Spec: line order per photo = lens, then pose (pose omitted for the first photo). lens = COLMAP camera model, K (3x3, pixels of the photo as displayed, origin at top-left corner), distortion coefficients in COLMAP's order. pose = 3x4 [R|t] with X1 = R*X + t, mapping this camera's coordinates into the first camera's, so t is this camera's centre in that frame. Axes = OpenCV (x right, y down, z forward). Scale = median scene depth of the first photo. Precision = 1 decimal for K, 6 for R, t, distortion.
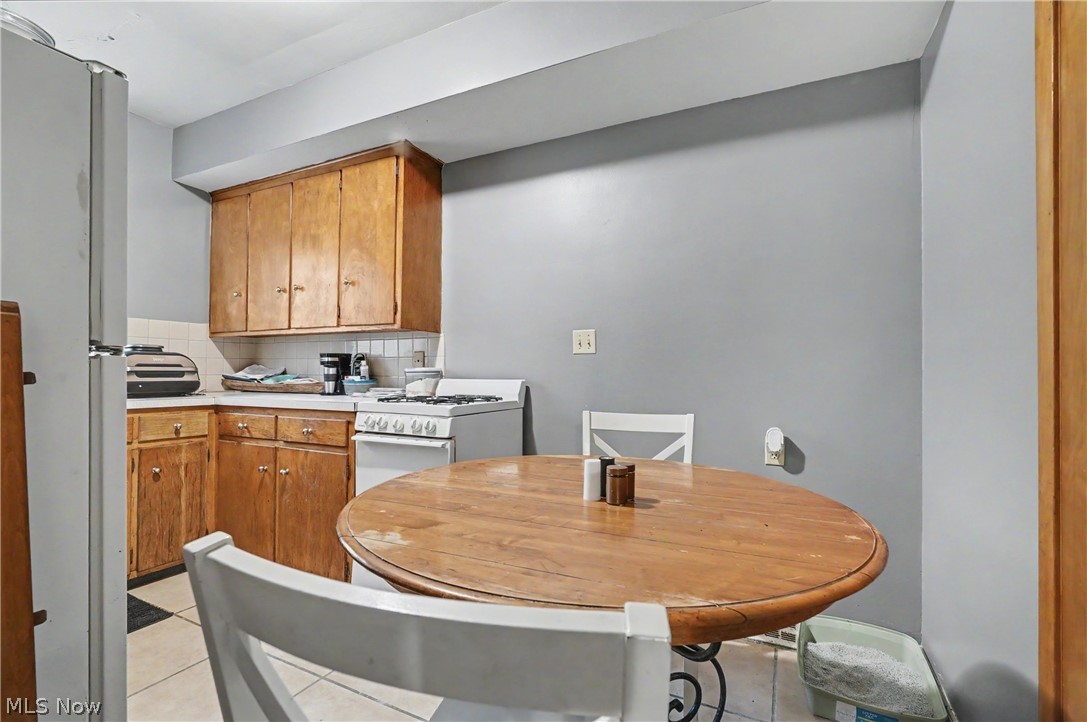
lens RADIAL K [[495.3, 0, 543.7], [0, 495.3, 360.5], [0, 0, 1]] dist [-0.008138, 0.000297]
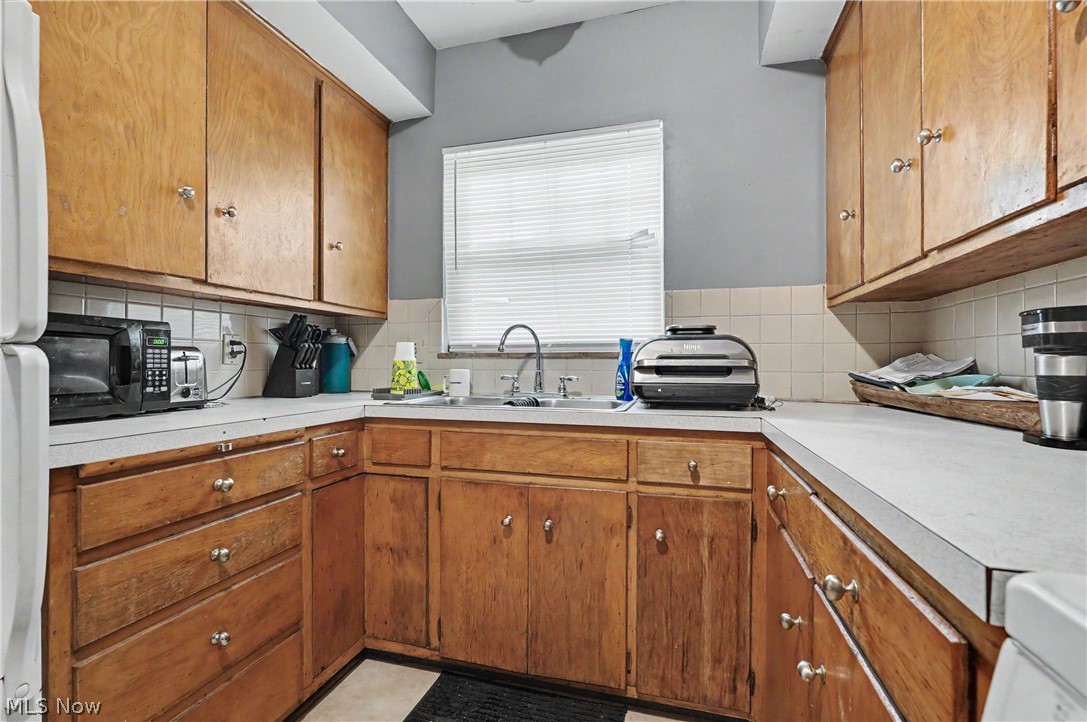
lens RADIAL K [[495.3, 0, 544.5], [0, 495.3, 364.6], [0, 0, 1]] dist [-0.008138, 0.000297]
pose [[0.187227, -0.001998, -0.982315, -0.210345], [0.020803, 0.999782, 0.001932, 0.013922], [0.982096, -0.020797, 0.187227, 0.686672]]
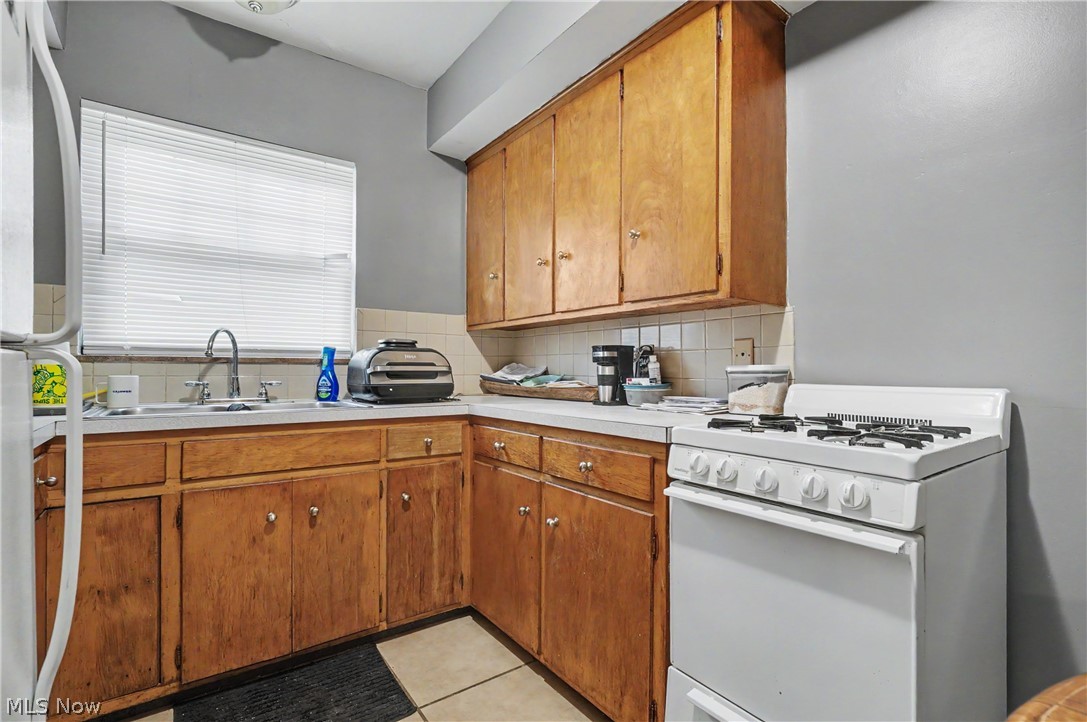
lens RADIAL K [[495.3, 0, 545.5], [0, 495.3, 365.9], [0, 0, 1]] dist [-0.008138, 0.000297]
pose [[0.892519, -0.004618, -0.450987, -0.206921], [0.010672, 0.999884, 0.010881, 0.006140], [0.450884, -0.014524, 0.892464, 0.359729]]
